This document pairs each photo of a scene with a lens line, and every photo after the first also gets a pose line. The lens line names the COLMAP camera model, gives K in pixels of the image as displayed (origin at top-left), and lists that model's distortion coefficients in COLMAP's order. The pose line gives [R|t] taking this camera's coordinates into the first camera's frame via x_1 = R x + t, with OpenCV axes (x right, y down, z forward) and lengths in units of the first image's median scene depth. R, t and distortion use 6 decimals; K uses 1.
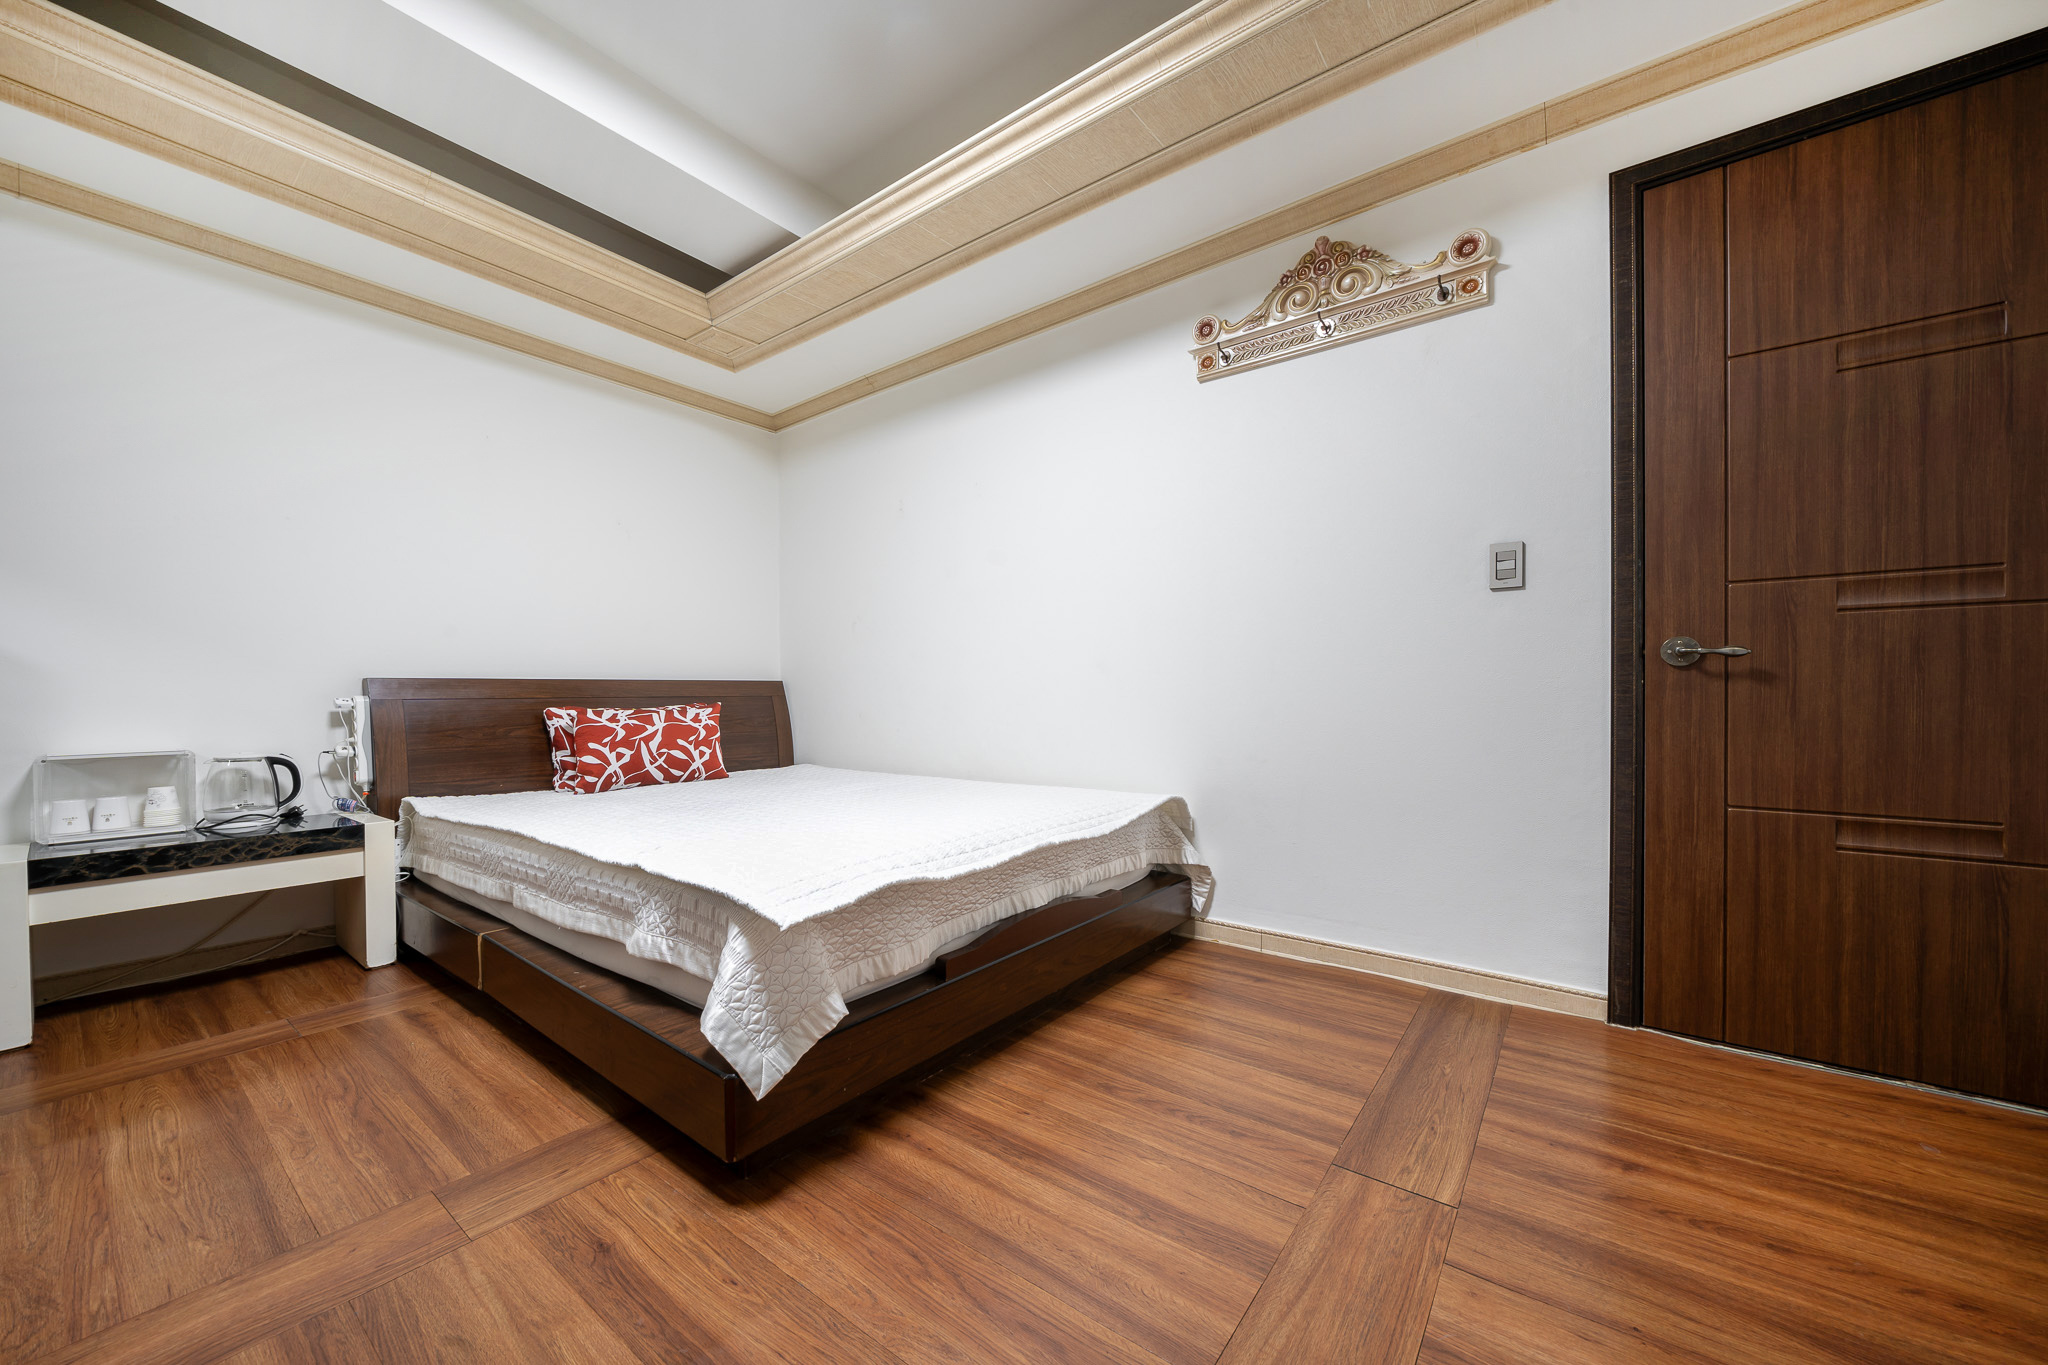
lens RADIAL K [[727.3, 0, 1011.2], [0, 727.3, 701.8], [0, 0, 1]] dist [-0.012354, 0.000005]
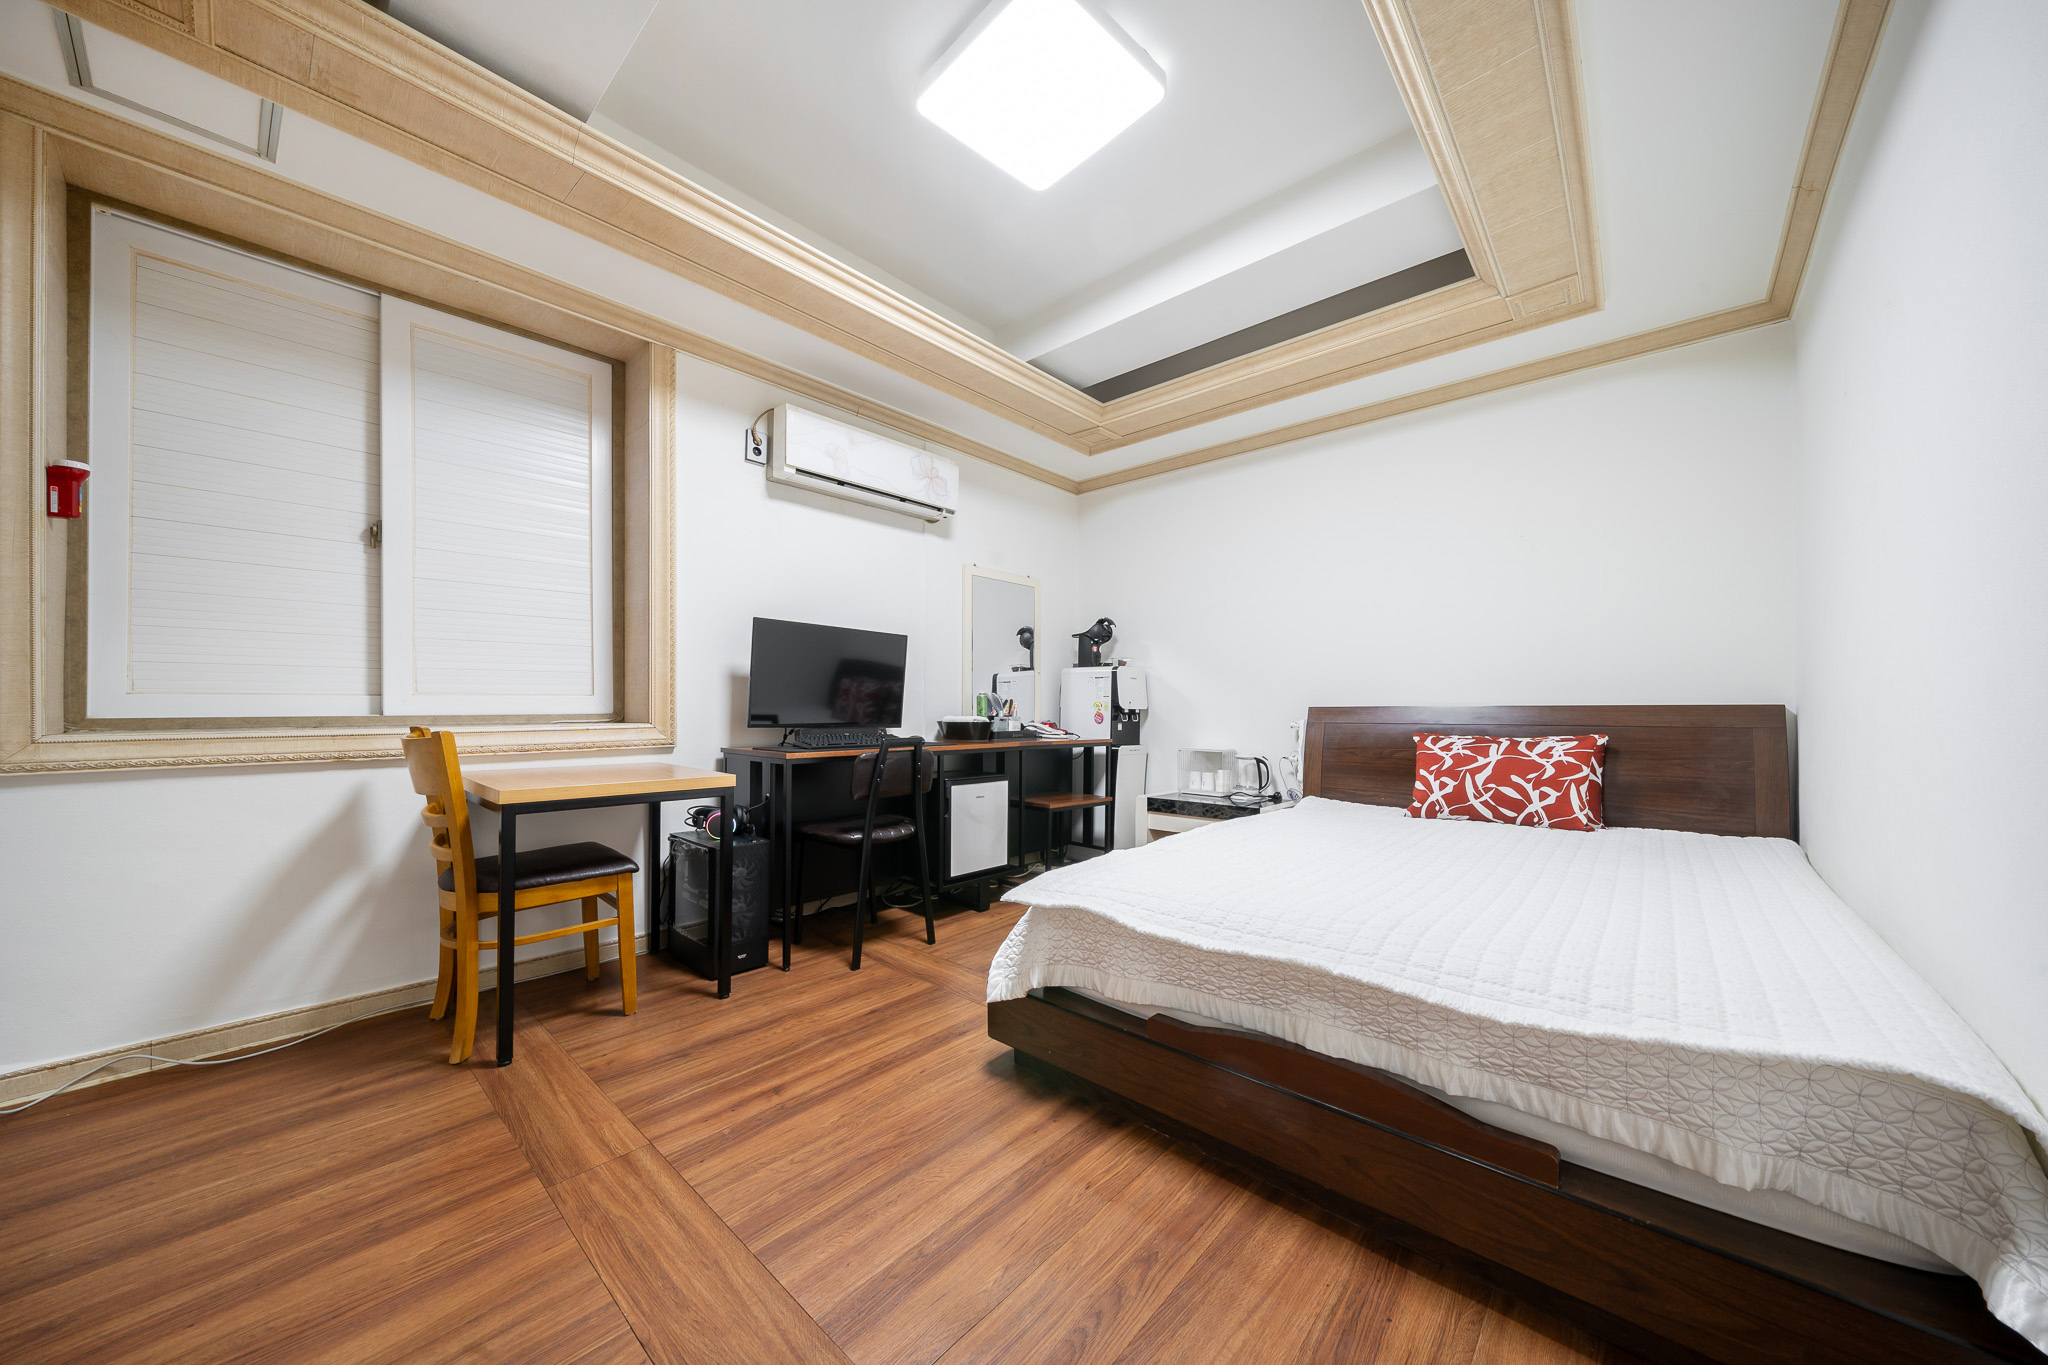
lens RADIAL K [[727.3, 0, 1011.2], [0, 727.3, 701.8], [0, 0, 1]] dist [-0.012354, 0.000005]
pose [[-0.082491, -0.000066, -0.996592, 0.488344], [-0.004904, 0.999988, 0.000339, -0.036490], [0.996580, 0.004915, -0.082490, 0.485667]]
